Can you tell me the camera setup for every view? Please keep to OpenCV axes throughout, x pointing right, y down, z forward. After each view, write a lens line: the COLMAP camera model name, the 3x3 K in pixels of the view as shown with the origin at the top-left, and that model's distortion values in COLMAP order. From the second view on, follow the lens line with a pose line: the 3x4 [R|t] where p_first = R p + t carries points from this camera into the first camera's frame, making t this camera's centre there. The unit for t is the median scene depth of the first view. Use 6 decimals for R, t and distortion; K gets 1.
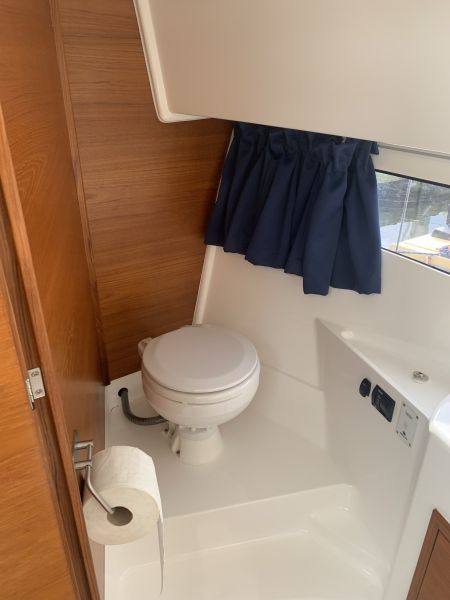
lens RADIAL K [[453.7, 0, 225.0], [0, 453.7, 300.0], [0, 0, 1]] dist [-0.003319, -0.006626]
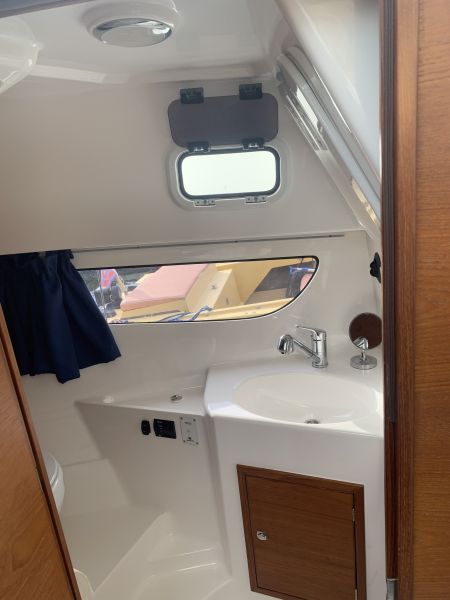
lens RADIAL K [[453.7, 0, 225.0], [0, 453.7, 300.0], [0, 0, 1]] dist [-0.003319, -0.006626]
pose [[0.641779, -0.288540, 0.710538, -0.332475], [0.430879, 0.902120, -0.022844, -0.001719], [-0.634400, 0.320817, 0.703288, -0.132688]]
